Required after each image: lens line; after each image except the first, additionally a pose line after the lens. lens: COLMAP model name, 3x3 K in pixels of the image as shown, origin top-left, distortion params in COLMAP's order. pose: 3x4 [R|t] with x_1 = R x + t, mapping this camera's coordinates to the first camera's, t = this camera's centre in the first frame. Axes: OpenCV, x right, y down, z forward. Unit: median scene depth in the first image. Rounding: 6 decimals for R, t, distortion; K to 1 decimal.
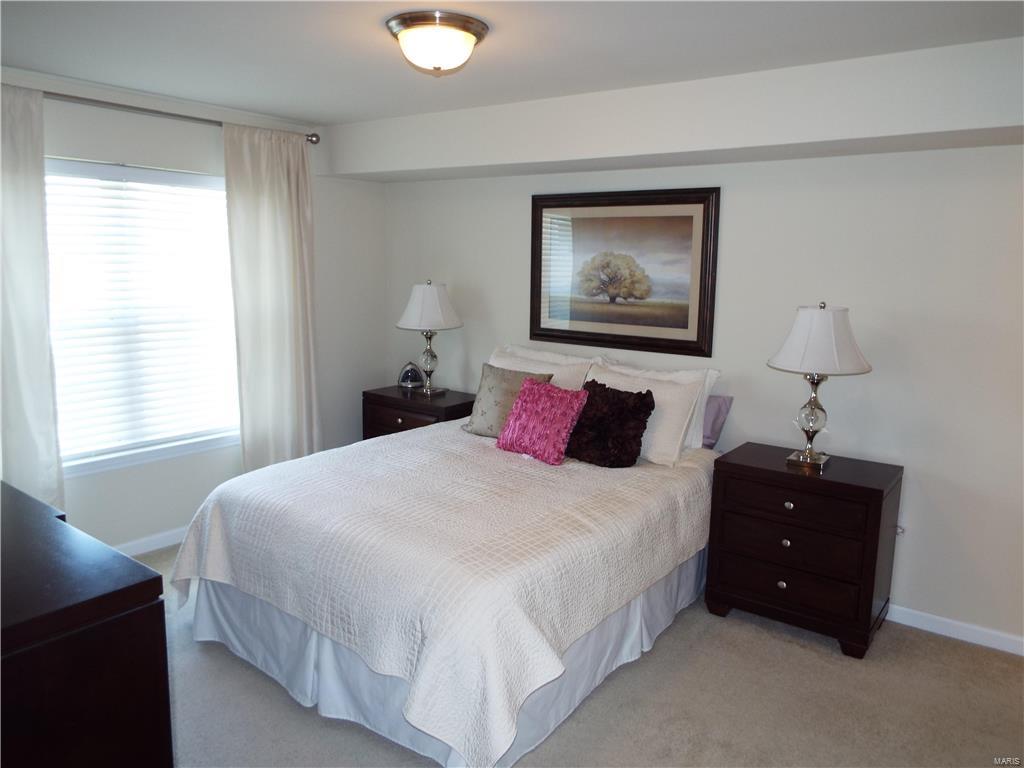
lens RADIAL K [[751.8, 0, 512.0], [0, 751.8, 384.0], [0, 0, 1]] dist [-0.004258, 0.007247]
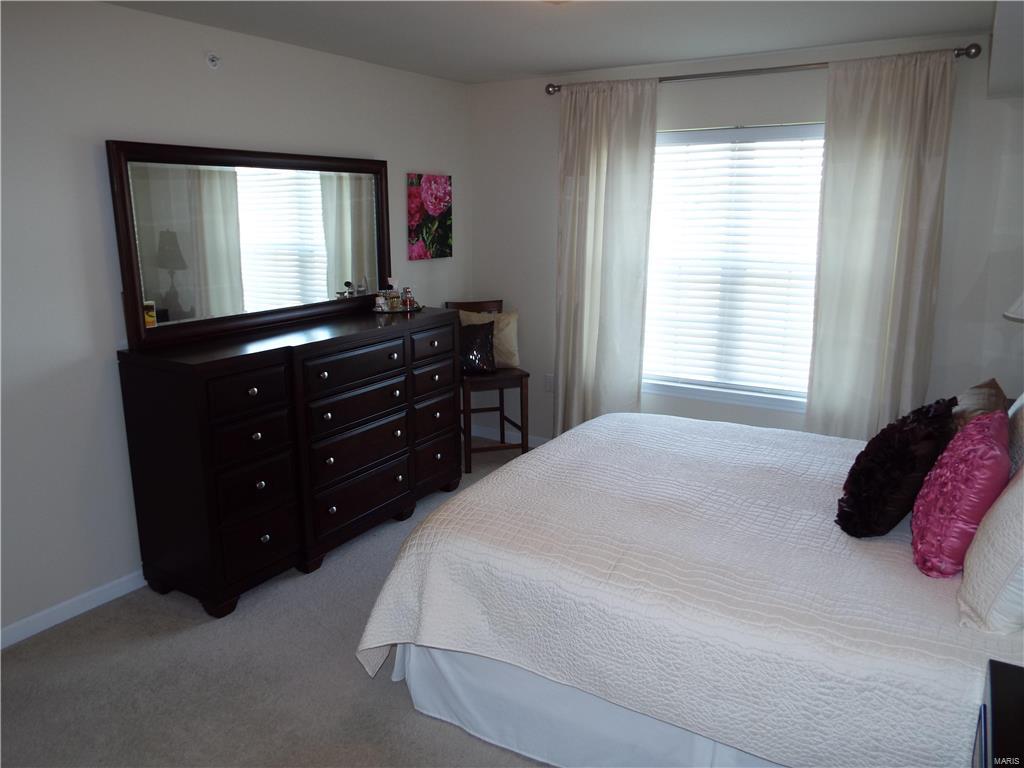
lens RADIAL K [[751.8, 0, 512.0], [0, 751.8, 384.0], [0, 0, 1]] dist [-0.004258, 0.007247]
pose [[0.114612, 0.208494, -0.971285, 0.547519], [-0.164320, 0.968238, 0.188451, -0.079527], [0.979726, 0.138003, 0.145231, 0.552111]]
